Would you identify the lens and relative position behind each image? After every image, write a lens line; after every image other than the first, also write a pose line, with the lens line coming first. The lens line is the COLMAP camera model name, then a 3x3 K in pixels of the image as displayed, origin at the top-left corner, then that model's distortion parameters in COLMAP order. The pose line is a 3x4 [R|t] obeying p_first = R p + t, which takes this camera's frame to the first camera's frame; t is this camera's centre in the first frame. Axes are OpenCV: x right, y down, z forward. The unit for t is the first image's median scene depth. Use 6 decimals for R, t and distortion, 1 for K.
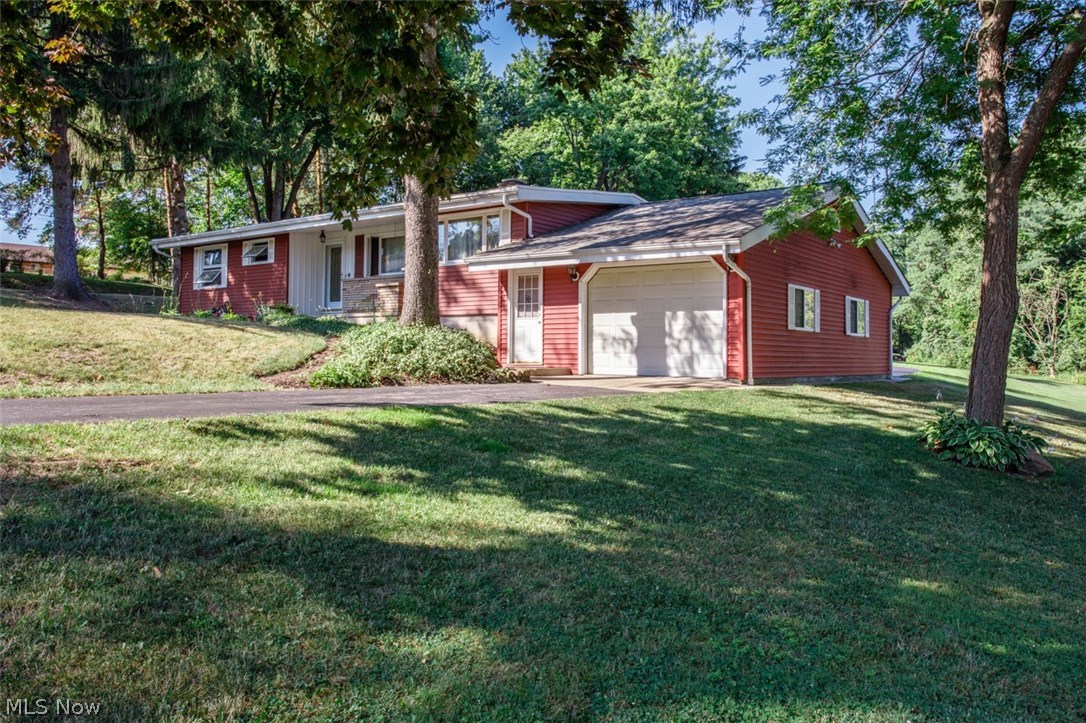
lens RADIAL K [[894.1, 0, 543.0], [0, 894.1, 361.5], [0, 0, 1]] dist [-0.000716, 0.002809]
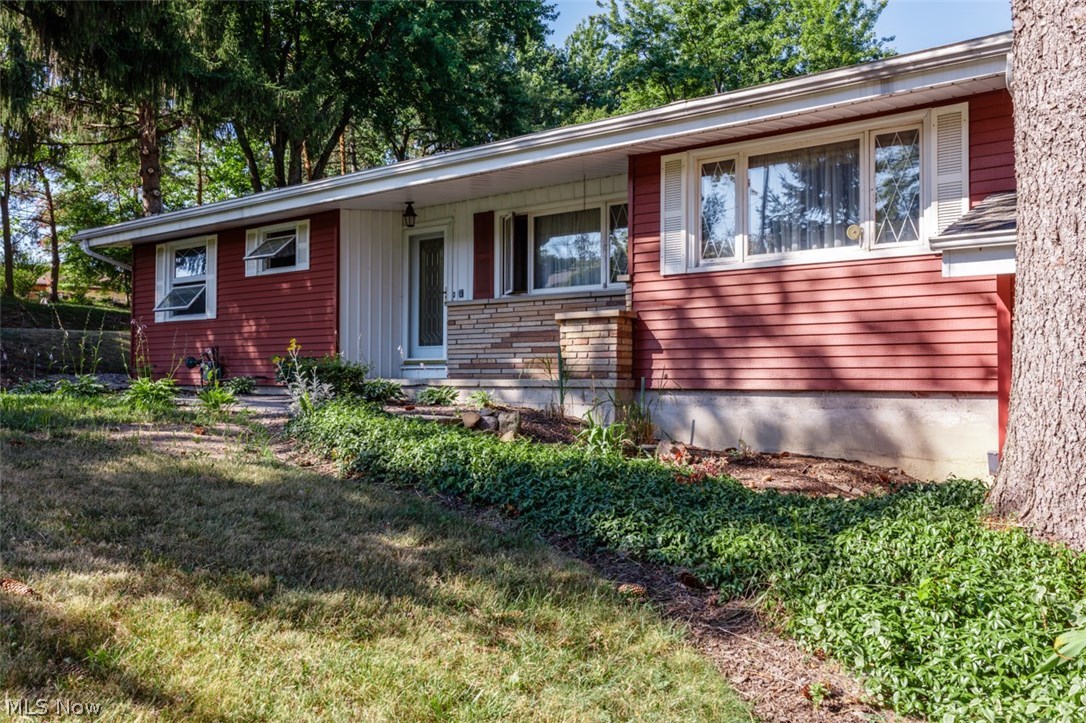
lens RADIAL K [[922.7, 0, 543.0], [0, 922.7, 361.5], [0, 0, 1]] dist [0.012865, 0.007970]
pose [[0.999902, -0.007821, -0.011636, -0.165721], [0.007571, 0.999743, -0.021361, -0.047776], [0.011800, 0.021270, 0.999704, 0.491113]]
